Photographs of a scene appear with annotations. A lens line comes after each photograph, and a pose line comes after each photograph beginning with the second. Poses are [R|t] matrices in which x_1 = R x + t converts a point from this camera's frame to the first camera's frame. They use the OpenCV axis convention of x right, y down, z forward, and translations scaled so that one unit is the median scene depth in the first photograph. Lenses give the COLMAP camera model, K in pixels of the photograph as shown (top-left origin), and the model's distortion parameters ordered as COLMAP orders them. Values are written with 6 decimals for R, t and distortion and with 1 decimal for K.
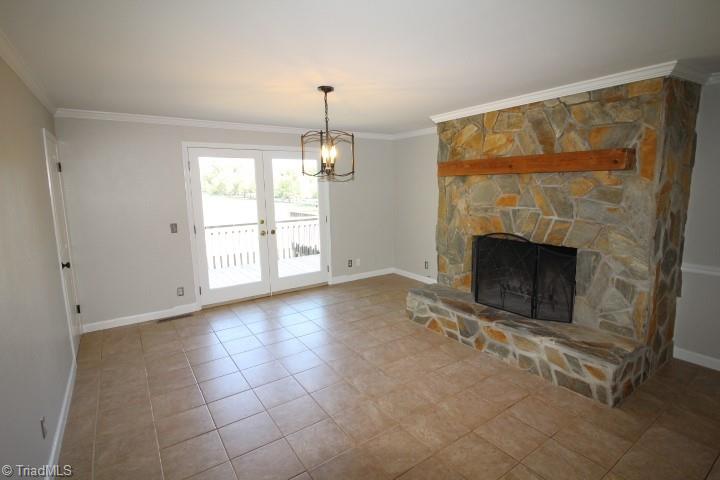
lens RADIAL K [[332.3, 0, 366.7], [0, 332.3, 239.1], [0, 0, 1]] dist [-0.000125, -0.012079]
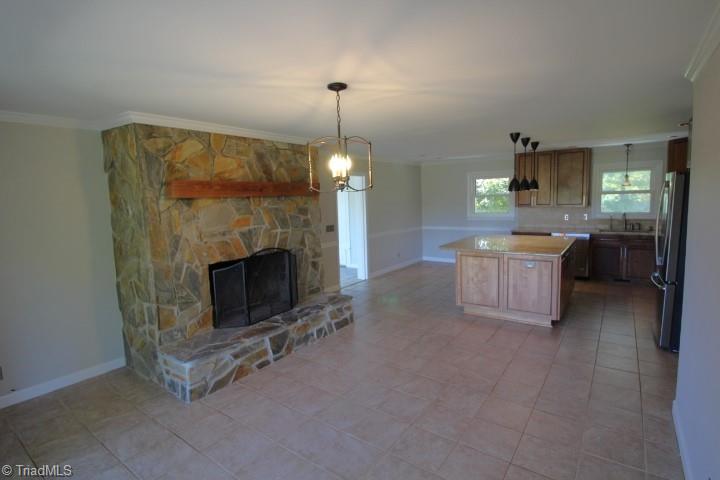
lens RADIAL K [[332.3, 0, 366.7], [0, 332.3, 239.1], [0, 0, 1]] dist [-0.000125, -0.012079]
pose [[-0.274037, -0.090933, 0.957411, -0.716993], [0.194375, 0.969738, 0.147740, -0.142203], [-0.941872, 0.226583, -0.248069, 0.905212]]
